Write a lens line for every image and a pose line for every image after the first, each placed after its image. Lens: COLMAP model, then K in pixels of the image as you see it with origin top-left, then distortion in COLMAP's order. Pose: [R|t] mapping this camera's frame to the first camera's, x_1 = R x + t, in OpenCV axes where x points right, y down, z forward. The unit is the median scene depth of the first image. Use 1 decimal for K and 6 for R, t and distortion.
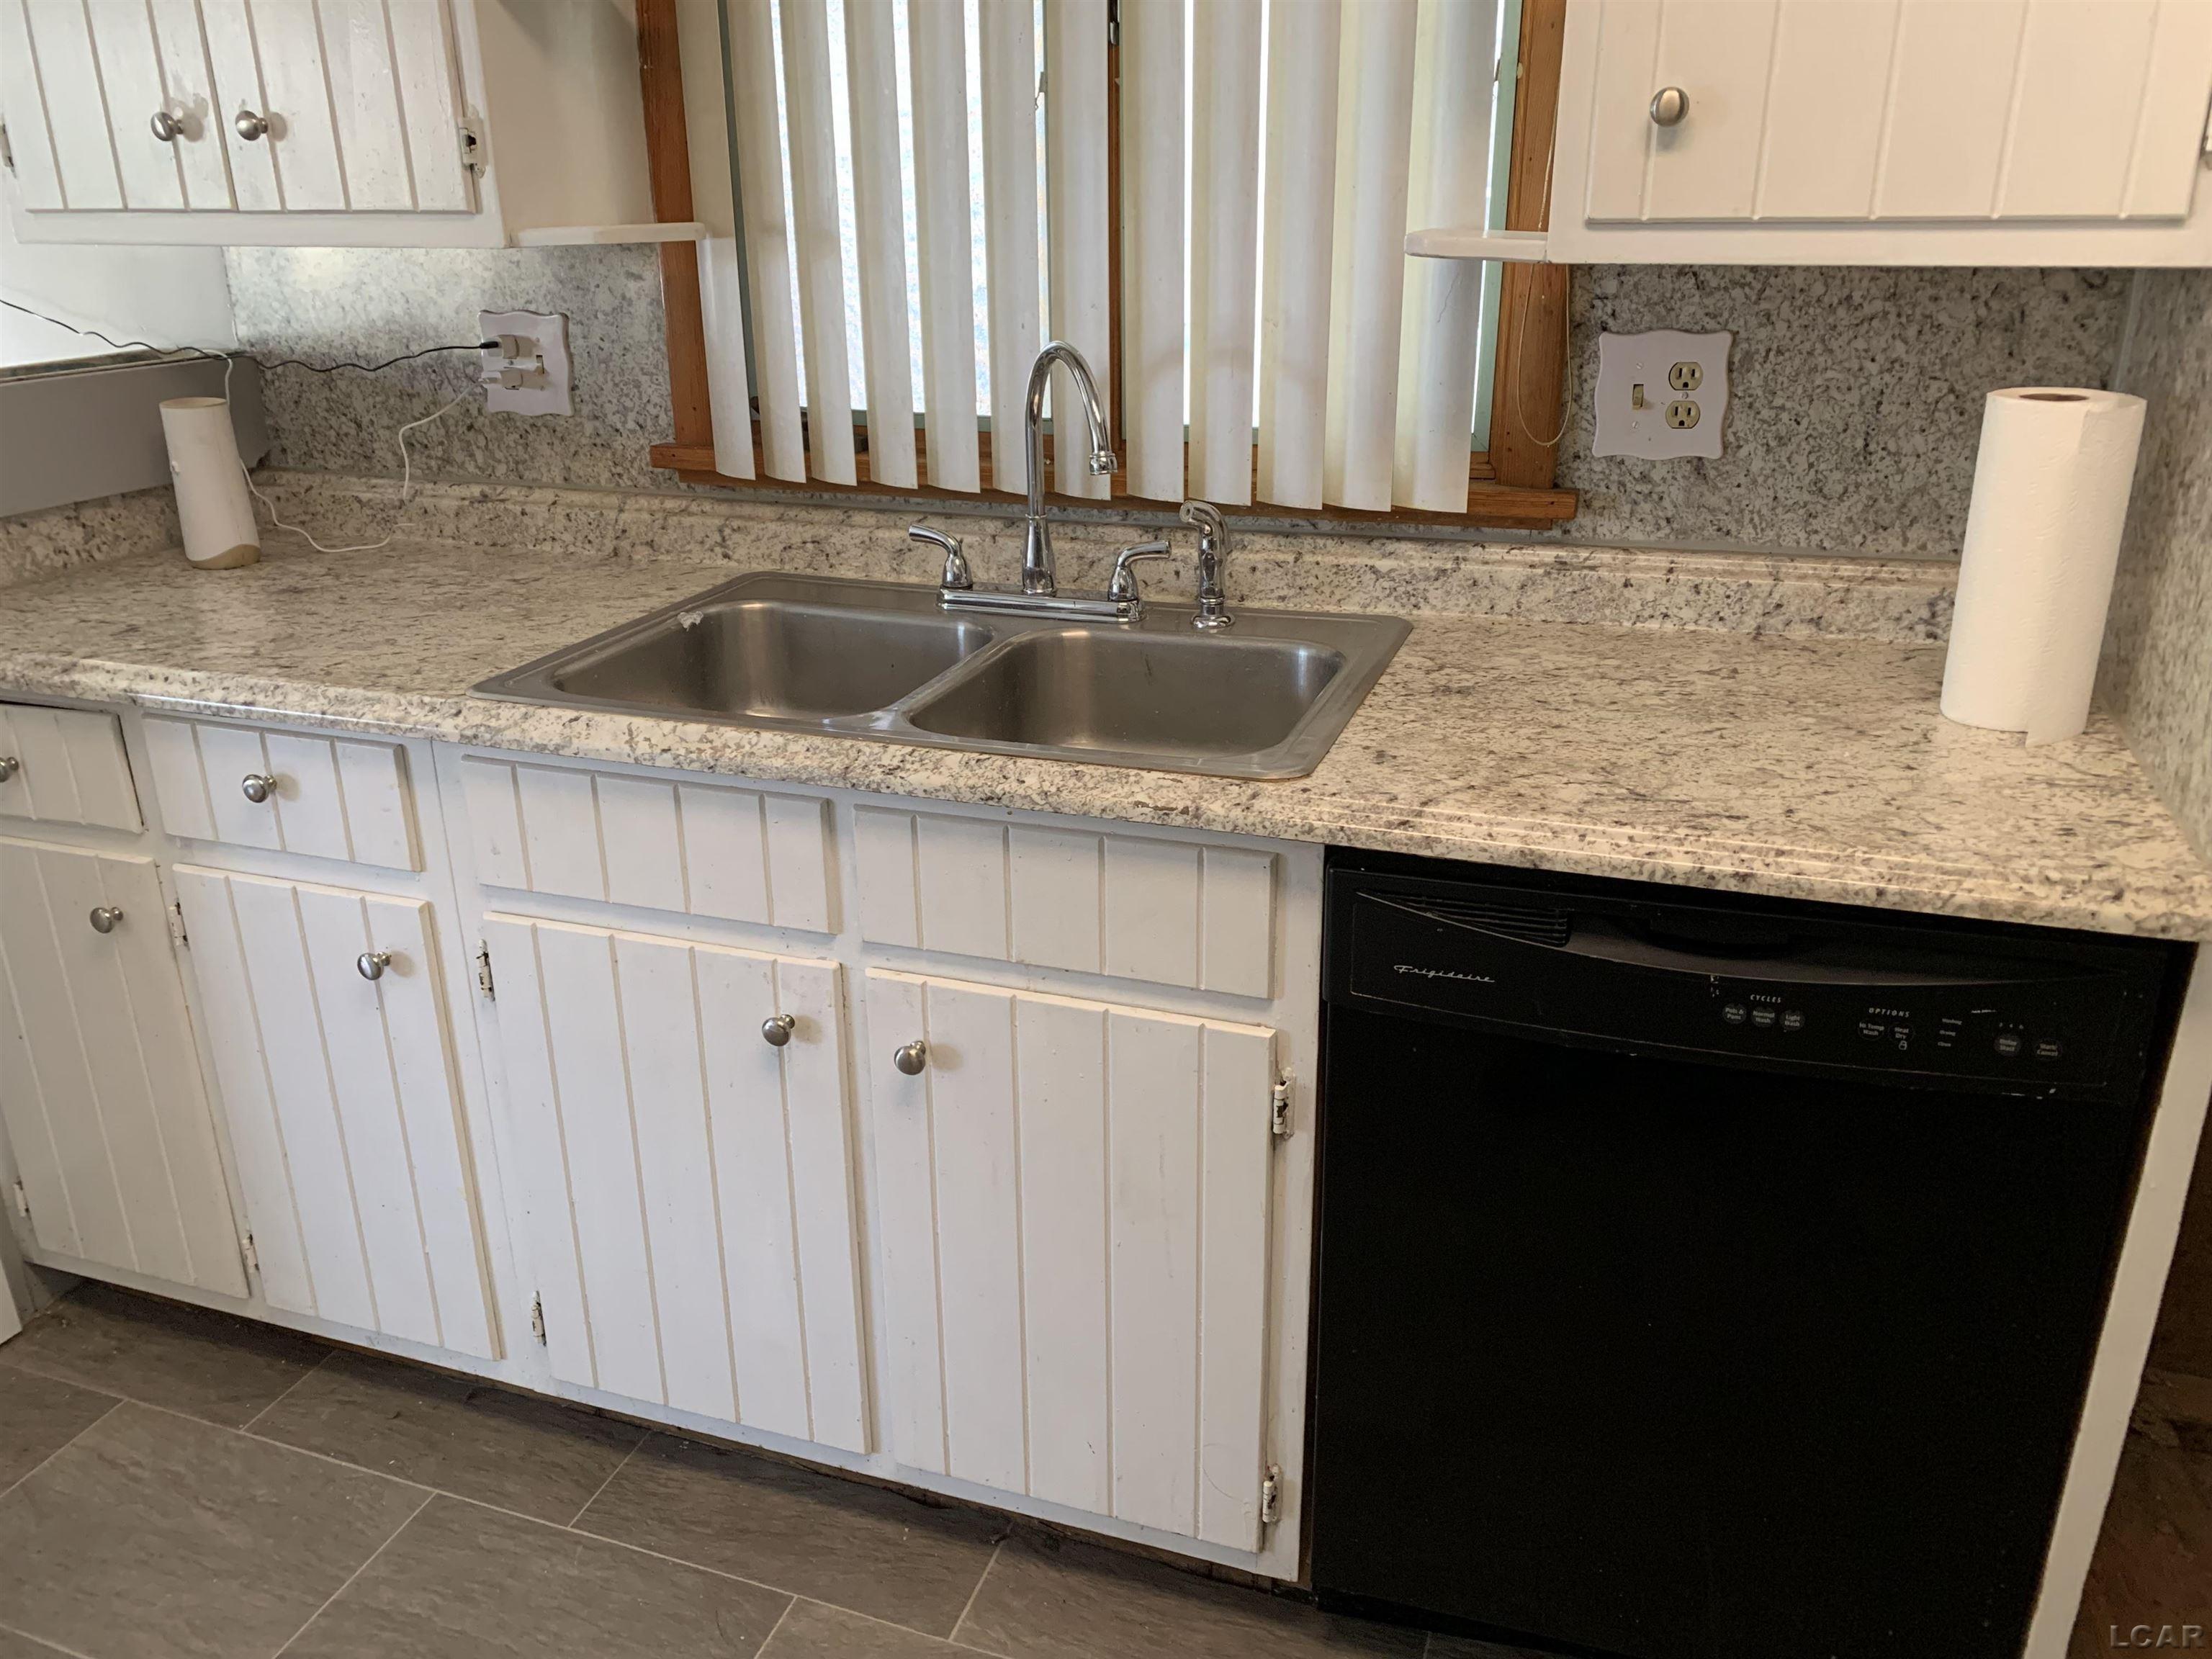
lens RADIAL K [[1683.1, 0, 1112.7], [0, 1683.1, 824.9], [0, 0, 1]] dist [0.030449, -0.027959]
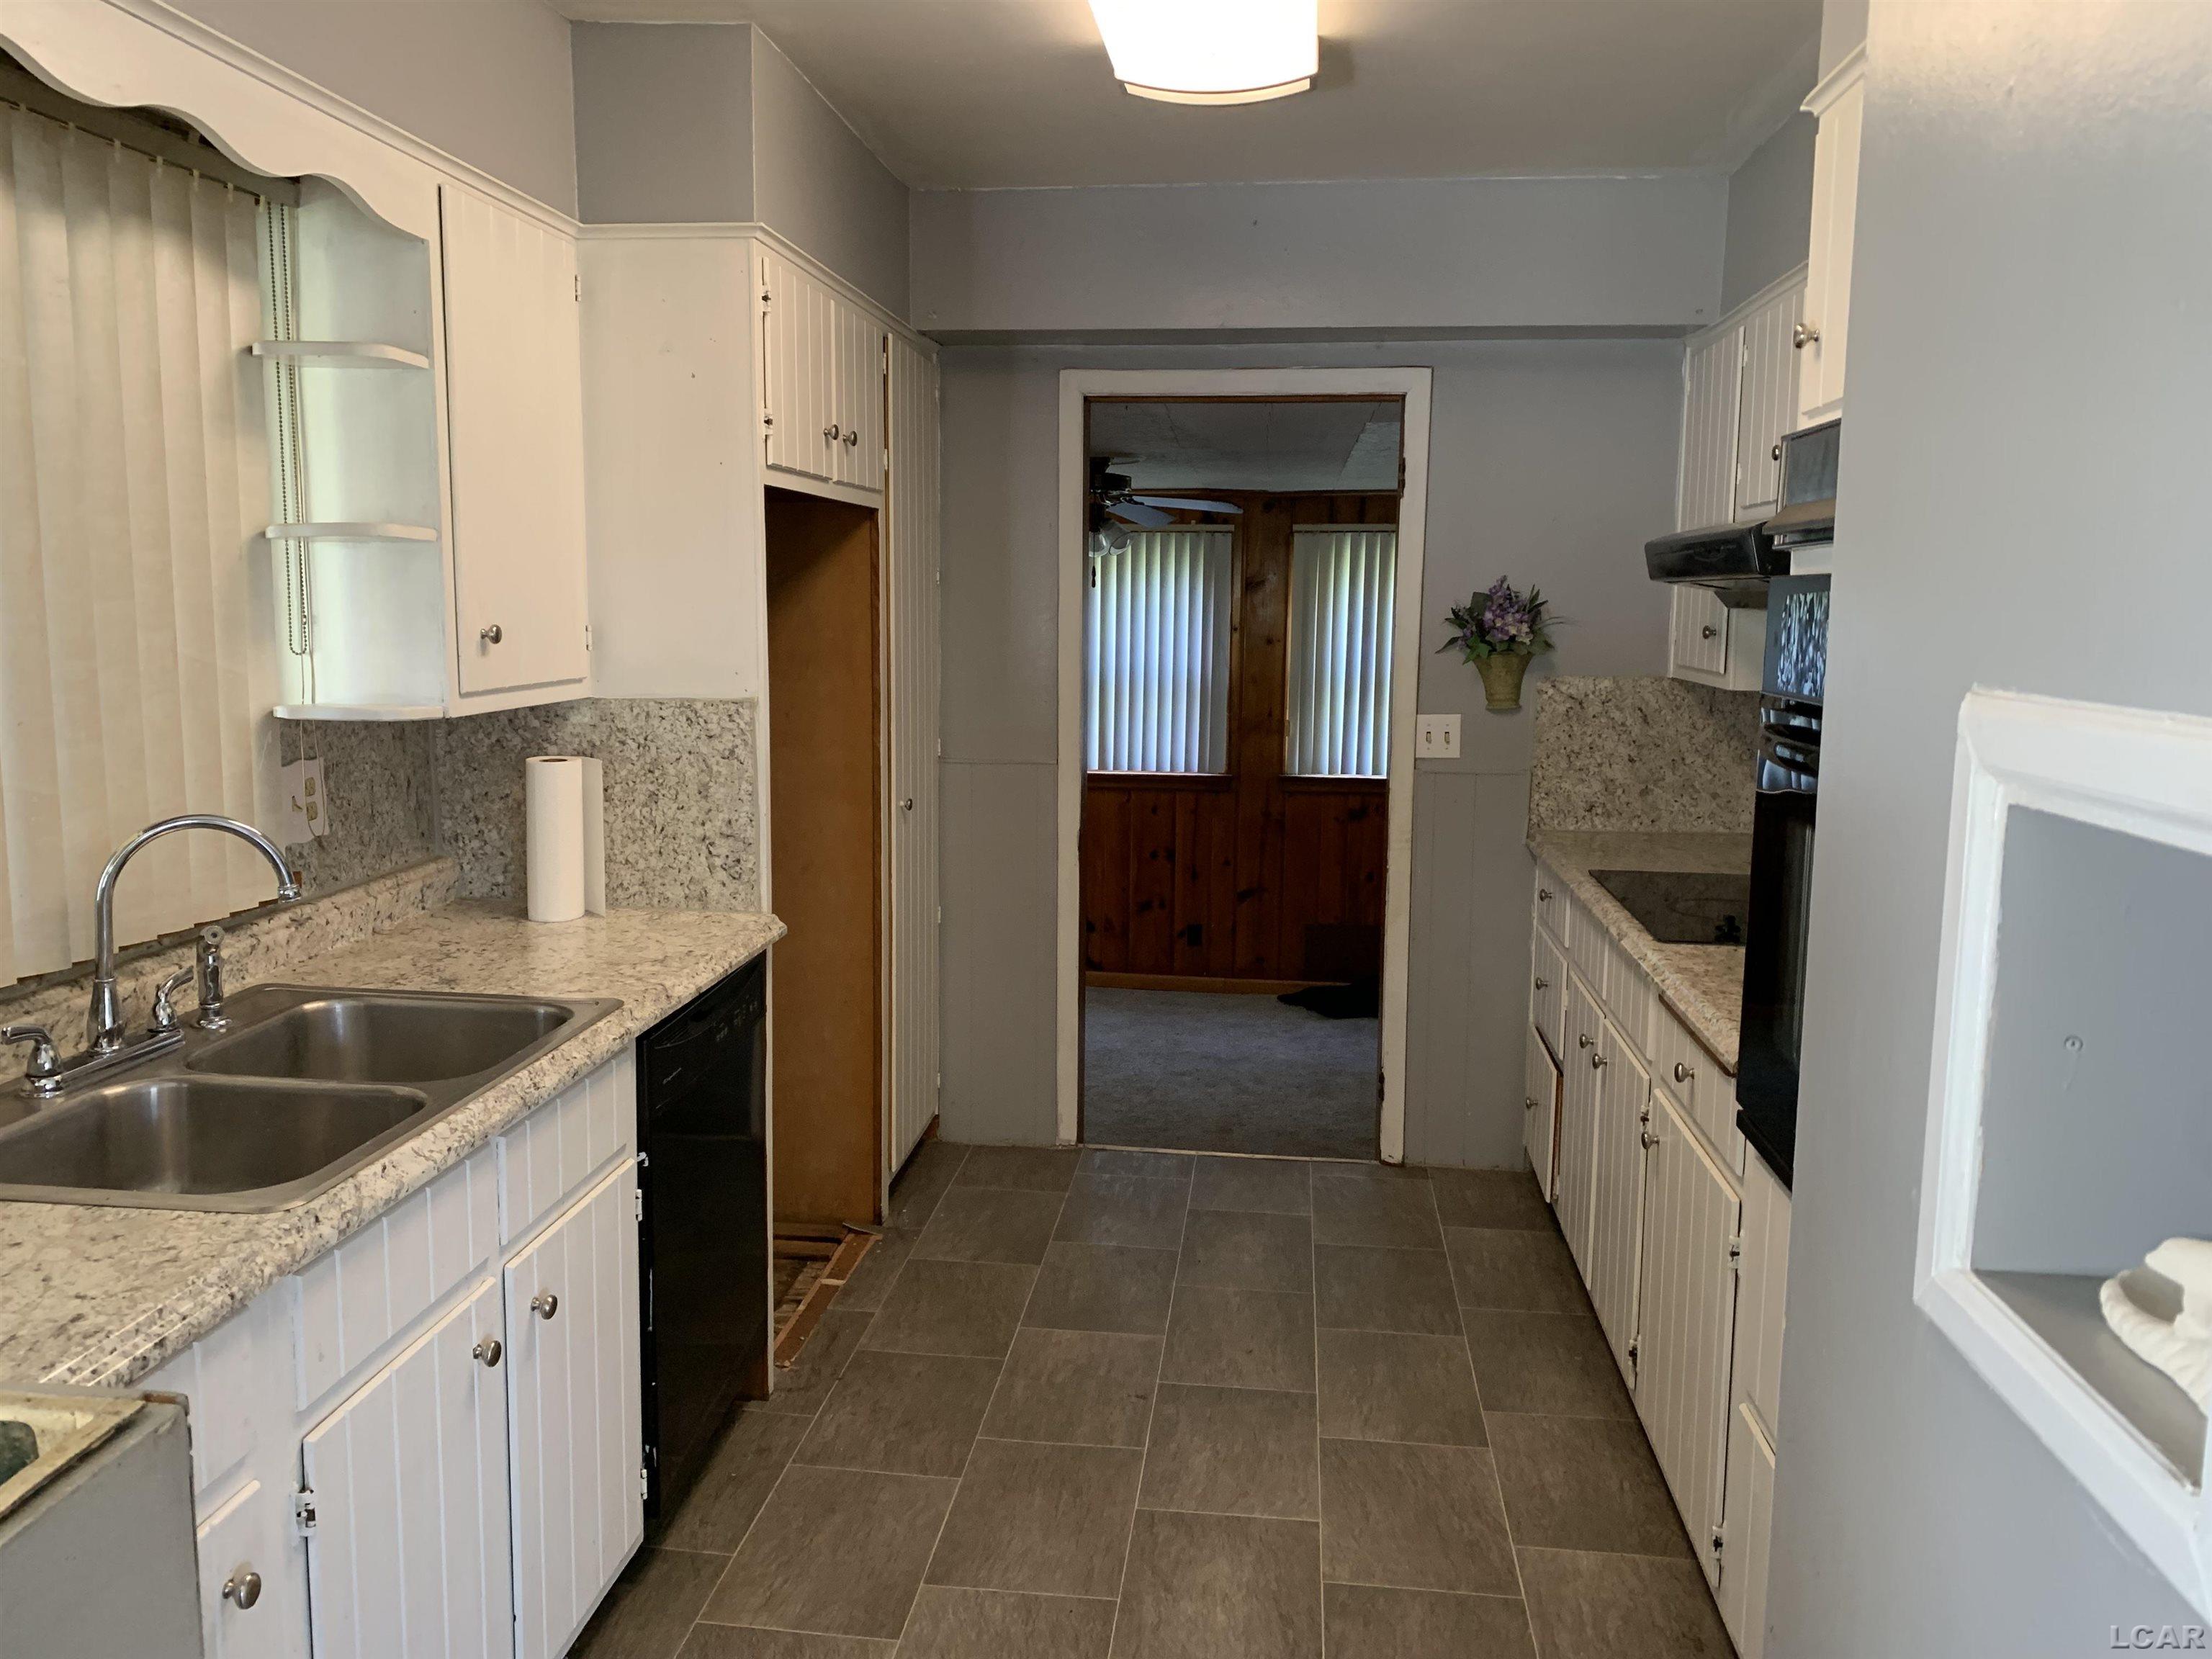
lens RADIAL K [[1683.1, 0, 1112.7], [0, 1683.1, 824.9], [0, 0, 1]] dist [0.030449, -0.027959]
pose [[-0.227812, -0.130153, 0.964967, -1.365749], [0.342696, 0.916902, 0.204574, -0.308743], [-0.911406, 0.377295, -0.164278, 0.621073]]
